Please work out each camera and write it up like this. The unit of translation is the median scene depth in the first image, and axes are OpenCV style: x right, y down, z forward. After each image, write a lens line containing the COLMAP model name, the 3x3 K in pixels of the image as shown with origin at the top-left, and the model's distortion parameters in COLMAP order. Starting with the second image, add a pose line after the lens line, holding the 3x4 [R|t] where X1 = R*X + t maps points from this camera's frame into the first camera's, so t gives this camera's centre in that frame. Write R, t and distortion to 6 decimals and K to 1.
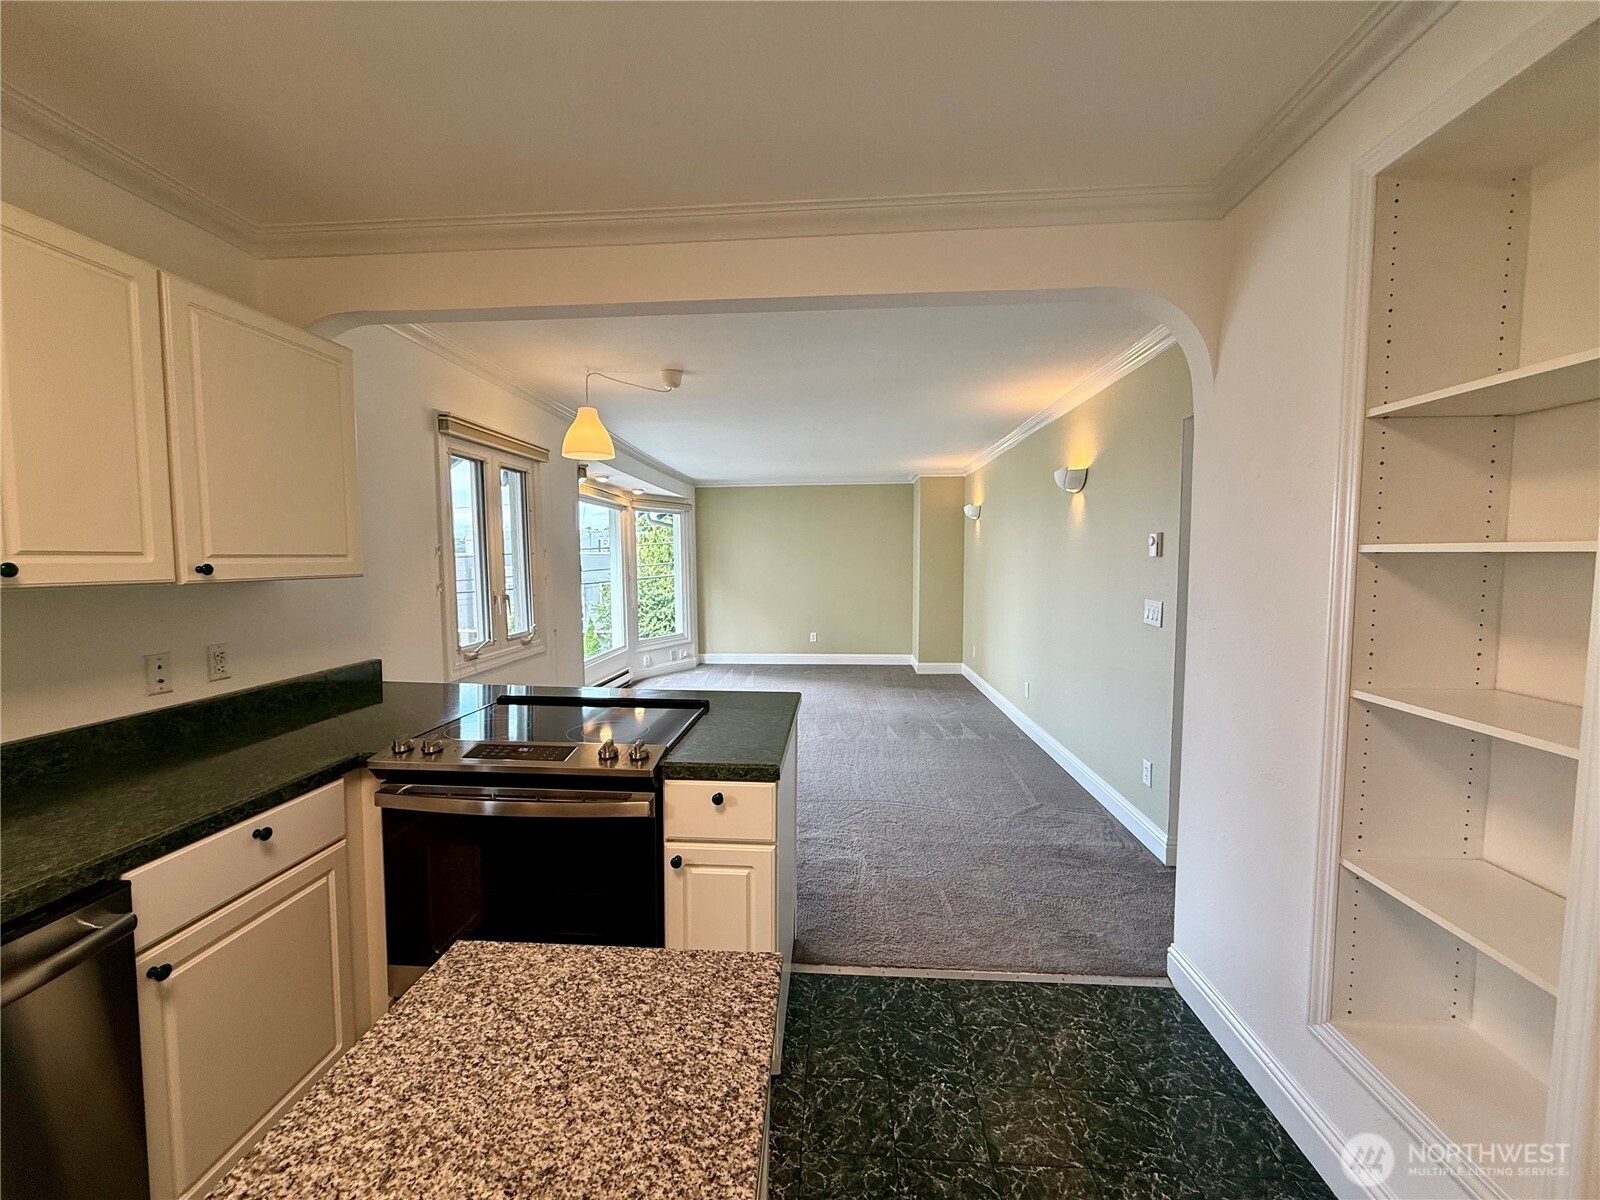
lens RADIAL K [[639.6, 0, 794.7], [0, 639.6, 597.4], [0, 0, 1]] dist [0.001355, 0.000461]
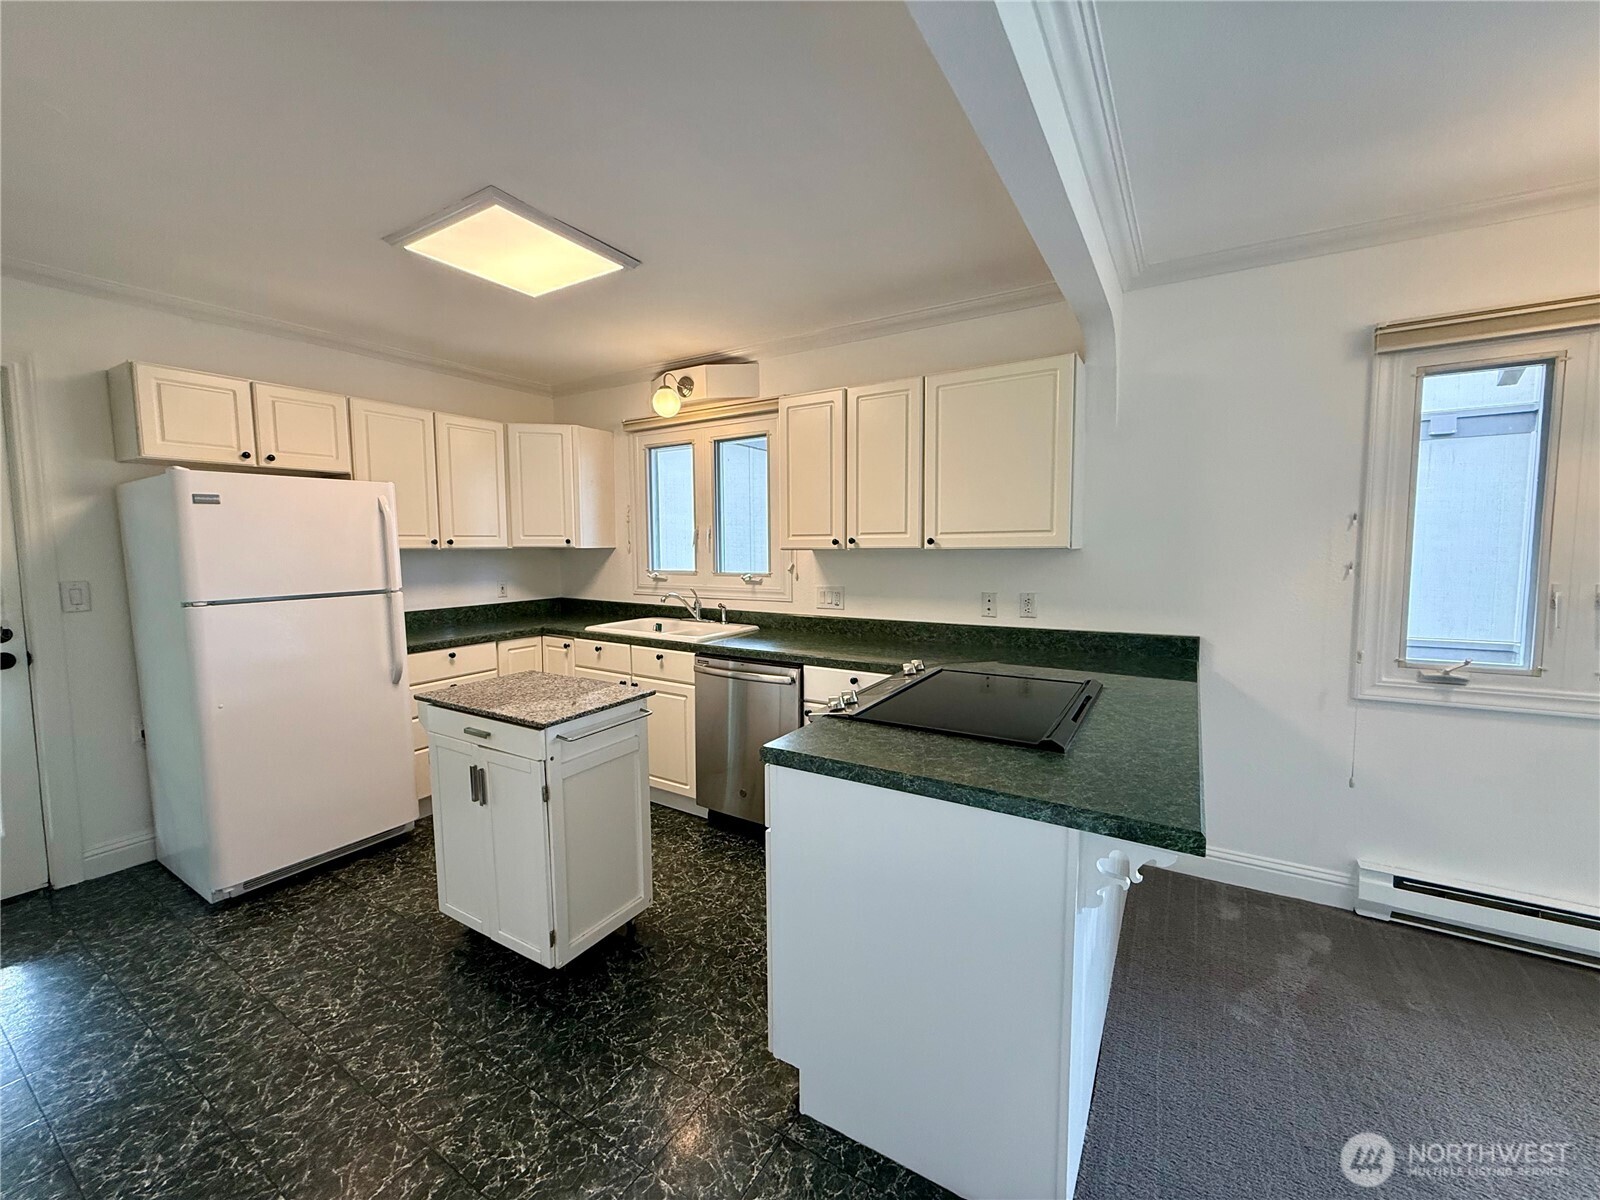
lens RADIAL K [[639.6, 0, 794.7], [0, 639.6, 597.4], [0, 0, 1]] dist [0.001355, 0.000461]
pose [[-0.466003, 0.076423, -0.881476, 0.181373], [-0.046598, 0.992760, 0.110706, -0.015509], [0.883555, 0.092664, -0.459068, 0.340382]]
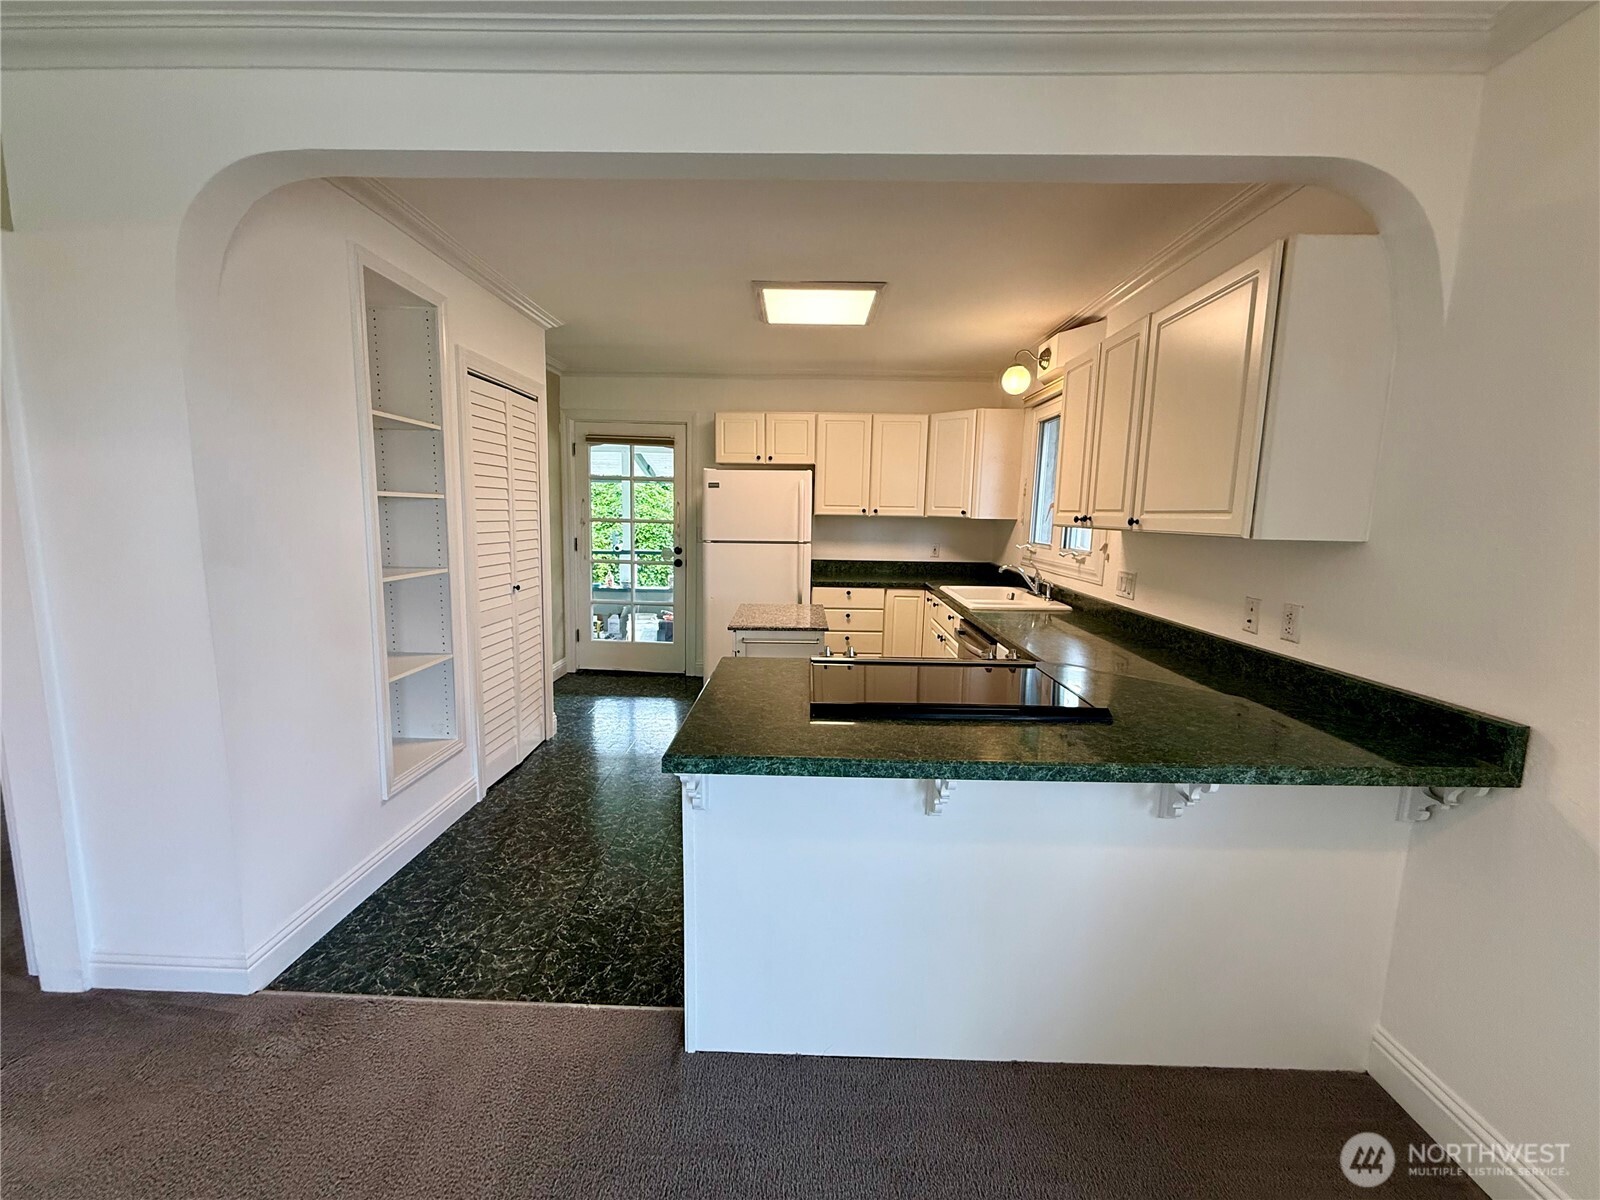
lens RADIAL K [[639.6, 0, 794.7], [0, 639.6, 597.4], [0, 0, 1]] dist [0.001355, 0.000461]
pose [[-0.998749, -0.011794, -0.048589, -0.026183], [-0.021161, 0.980165, 0.197048, -0.032532], [0.045301, 0.197830, -0.979189, 0.544820]]
